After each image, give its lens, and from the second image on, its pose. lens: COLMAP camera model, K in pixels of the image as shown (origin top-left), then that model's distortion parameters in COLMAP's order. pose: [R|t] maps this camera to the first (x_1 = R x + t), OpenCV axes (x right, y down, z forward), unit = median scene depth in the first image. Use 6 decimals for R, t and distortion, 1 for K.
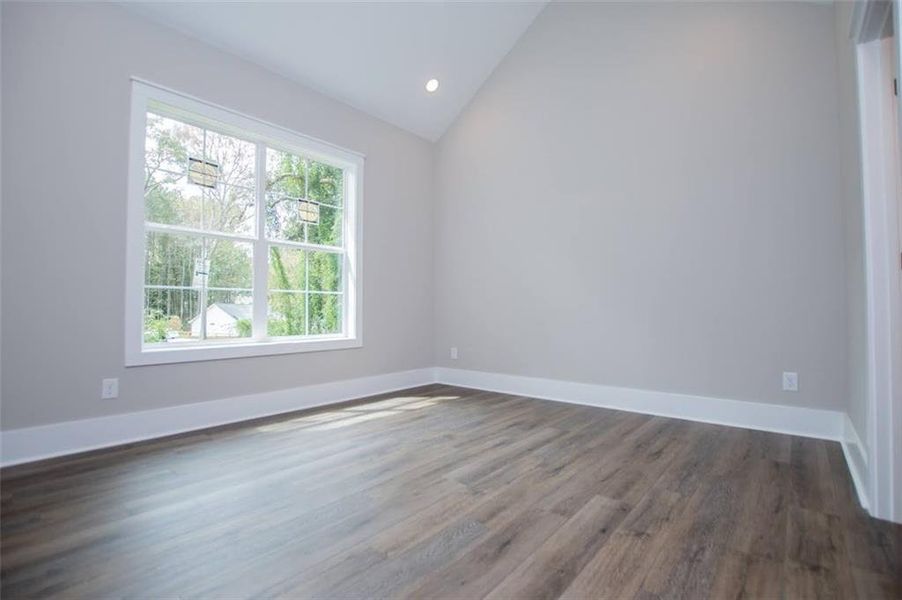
lens RADIAL K [[407.2, 0, 453.9], [0, 407.2, 293.0], [0, 0, 1]] dist [-0.020101, 0.000078]
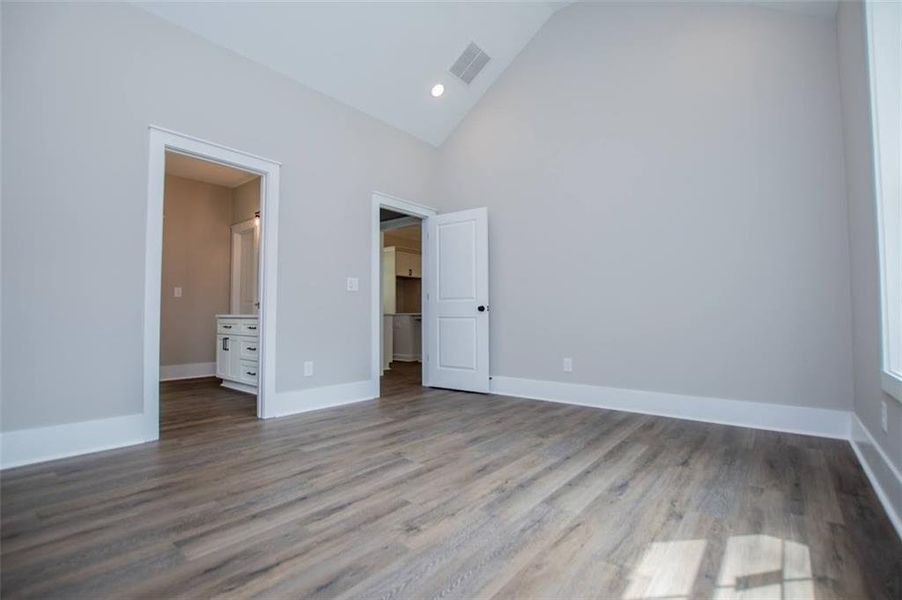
lens RADIAL K [[407.2, 0, 448.8], [0, 407.2, 300.1], [0, 0, 1]] dist [-0.020101, 0.000078]
pose [[-0.999631, 0.004374, -0.026800, -0.065318], [0.006757, 0.995966, -0.089475, 0.117070], [0.026300, -0.089624, -0.995628, 2.099548]]
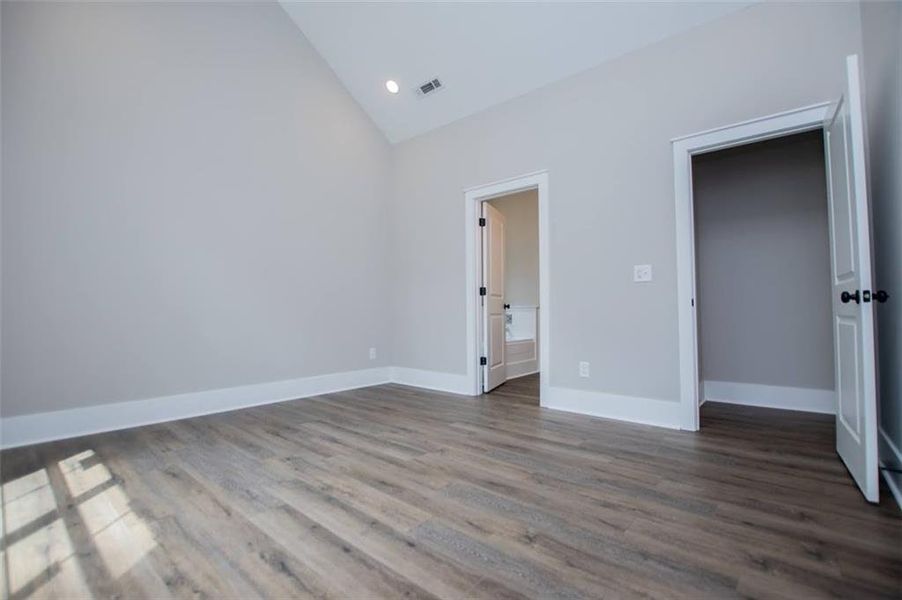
lens RADIAL K [[407.2, 0, 451.5], [0, 407.2, 301.0], [0, 0, 1]] dist [-0.020101, 0.000078]
pose [[-0.009743, 0.032202, 0.999434, -1.135927], [-0.044868, 0.998461, -0.032608, 0.052752], [-0.998945, -0.045160, -0.008283, 0.908783]]
